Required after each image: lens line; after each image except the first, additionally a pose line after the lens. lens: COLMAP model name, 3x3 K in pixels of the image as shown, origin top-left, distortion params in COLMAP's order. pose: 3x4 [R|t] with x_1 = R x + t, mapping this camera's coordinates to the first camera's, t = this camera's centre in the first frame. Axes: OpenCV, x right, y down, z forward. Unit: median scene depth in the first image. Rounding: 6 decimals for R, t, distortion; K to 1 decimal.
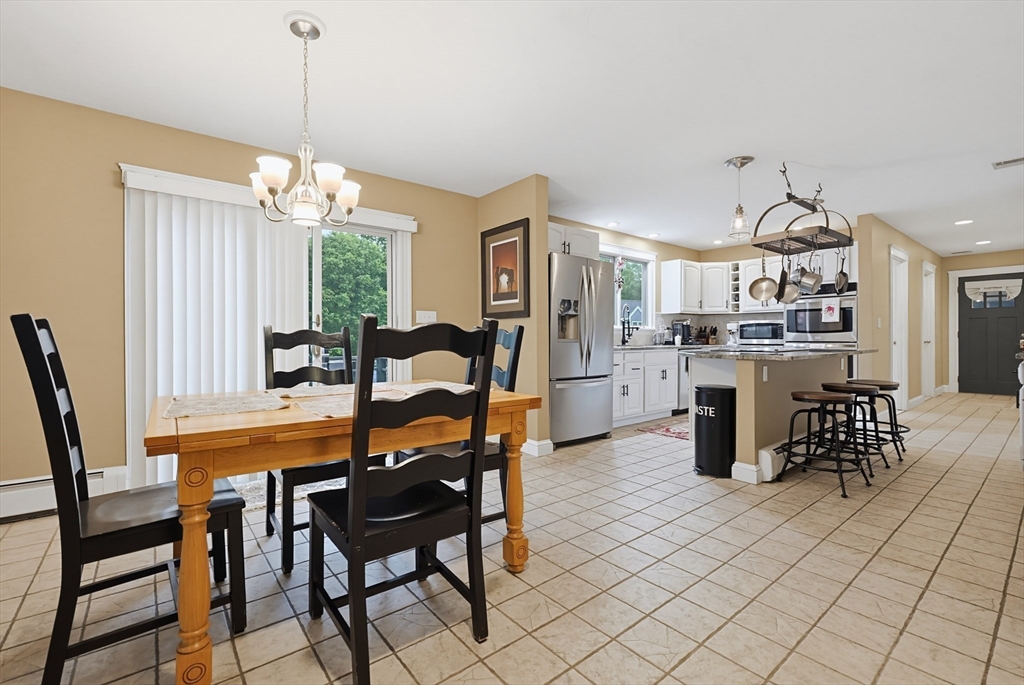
lens RADIAL K [[440.5, 0, 507.0], [0, 440.5, 339.2], [0, 0, 1]] dist [-0.003354, 0.002385]
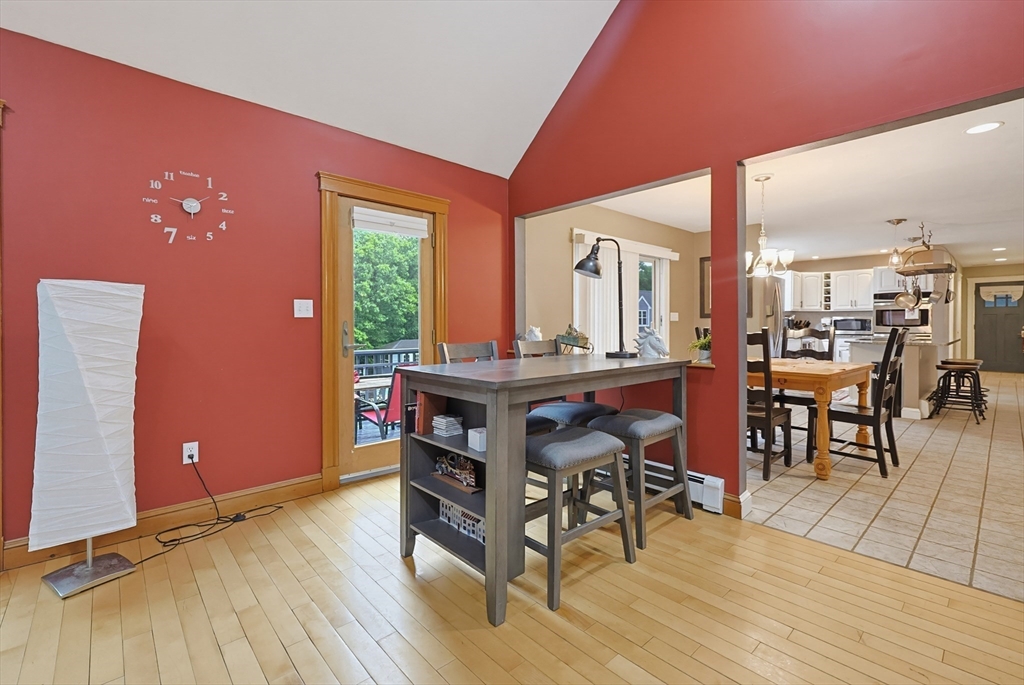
lens RADIAL K [[440.5, 0, 512.1], [0, 440.5, 331.9], [0, 0, 1]] dist [-0.003354, 0.002385]
pose [[0.998017, -0.000414, 0.062947, -0.526303], [-0.000477, 0.999900, 0.014144, -0.014079], [-0.062946, -0.014146, 0.997917, -0.277323]]
